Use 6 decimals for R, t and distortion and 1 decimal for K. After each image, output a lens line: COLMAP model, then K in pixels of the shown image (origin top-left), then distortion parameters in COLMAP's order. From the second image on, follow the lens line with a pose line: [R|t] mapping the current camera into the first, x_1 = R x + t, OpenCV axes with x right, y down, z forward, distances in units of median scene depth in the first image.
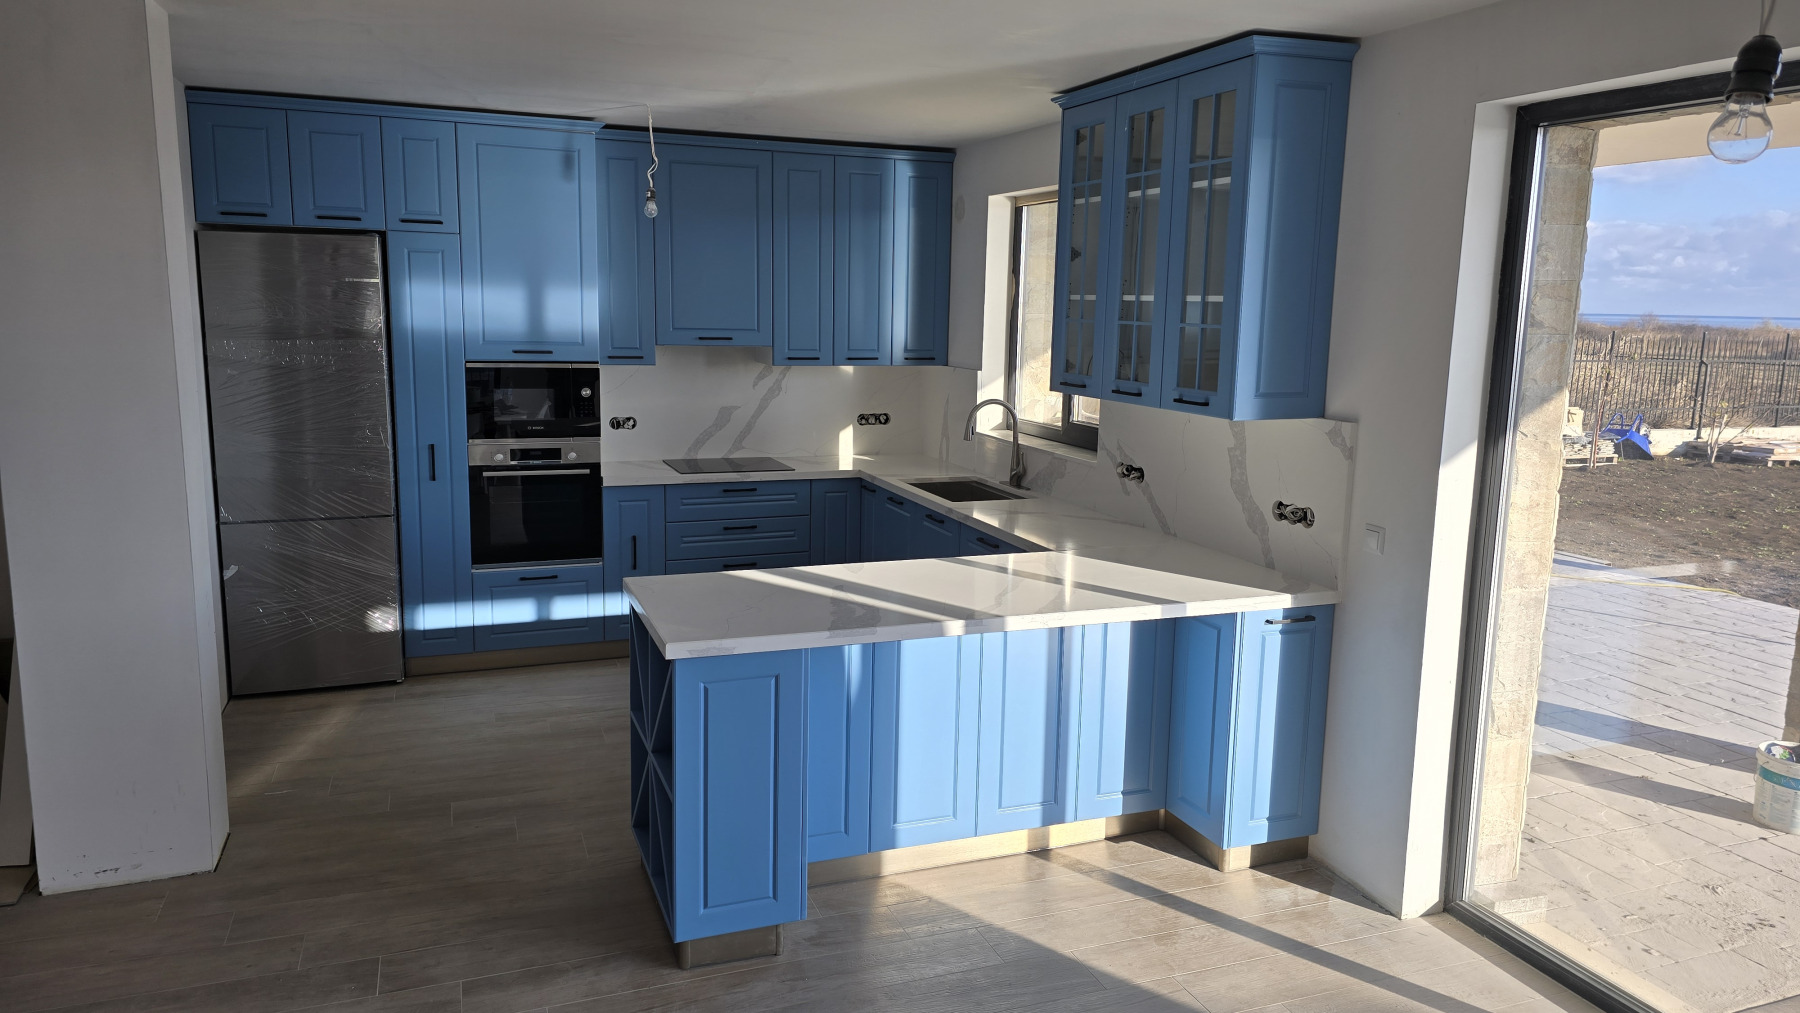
lens RADIAL K [[1207.4, 0, 896.8], [0, 1207.4, 492.2], [0, 0, 1]] dist [0.079047, -0.087897]
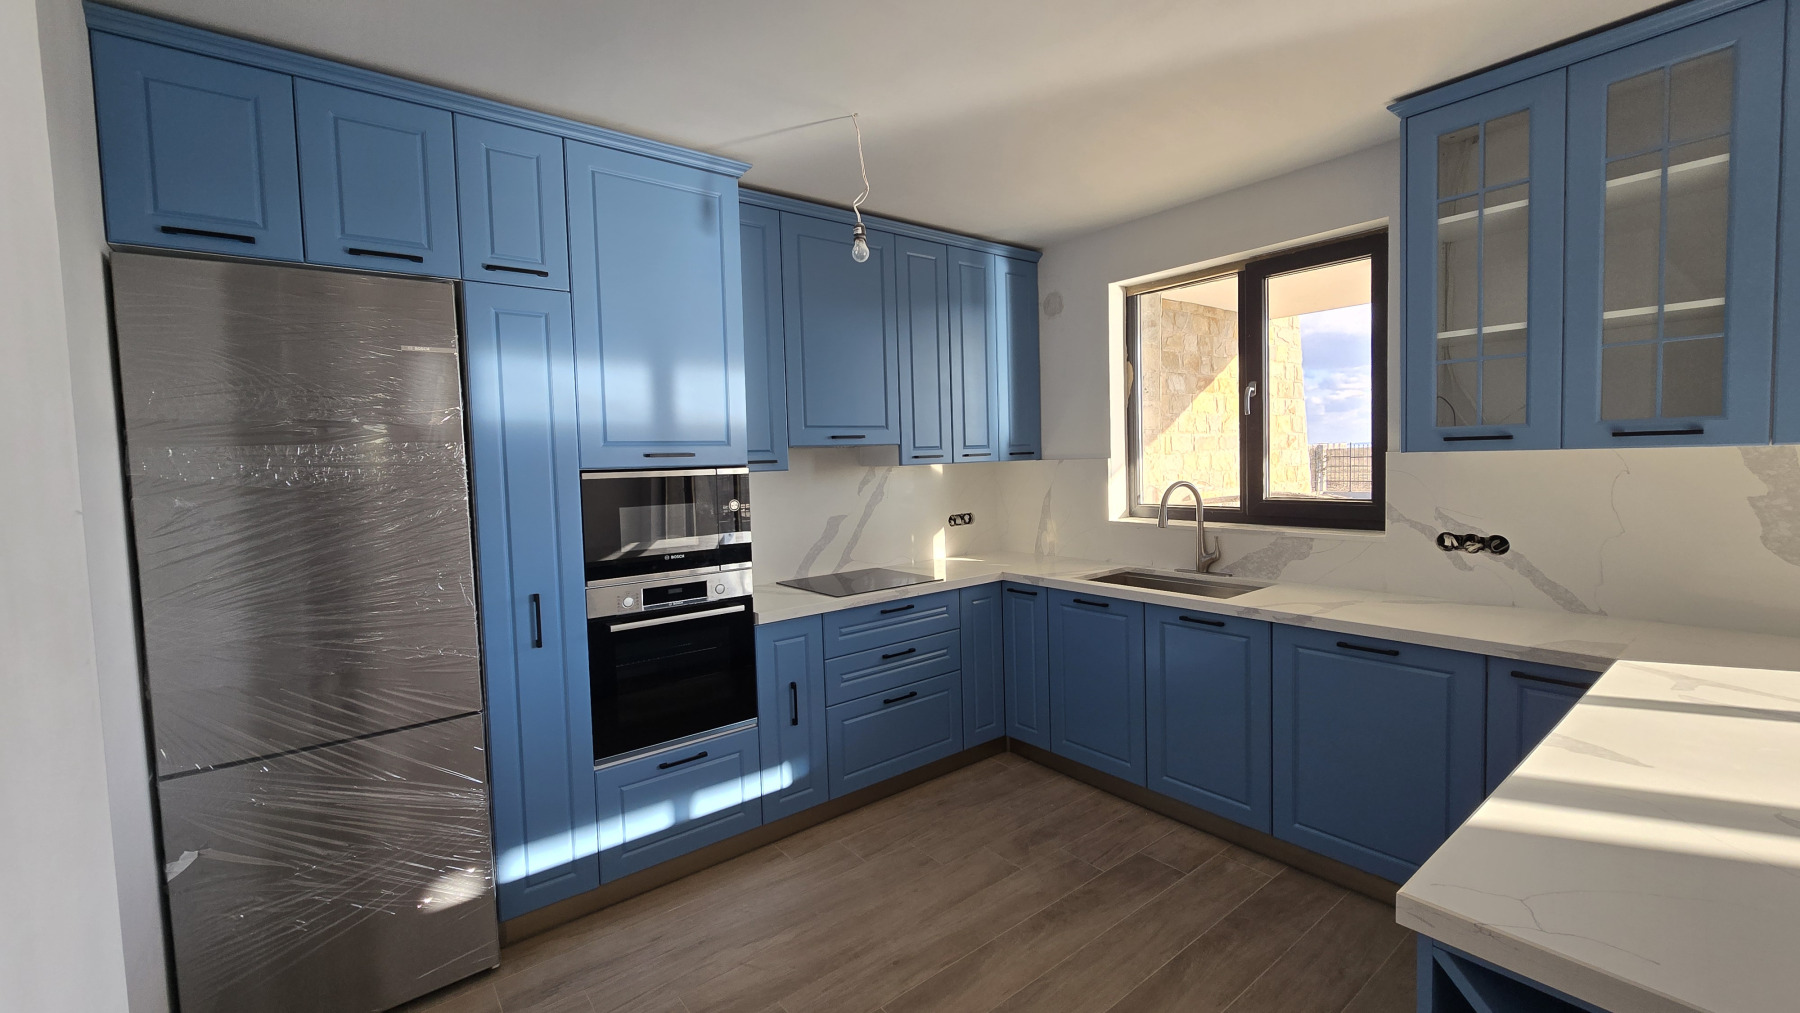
lens RADIAL K [[734.6, 0, 893.9], [0, 734.6, 495.3], [0, 0, 1]] dist [-0.001983, -0.000239]
pose [[0.953713, -0.065172, 0.293570, -0.326468], [0.096487, 0.990936, -0.093470, -0.038614], [-0.284818, 0.117470, 0.951357, 0.580495]]
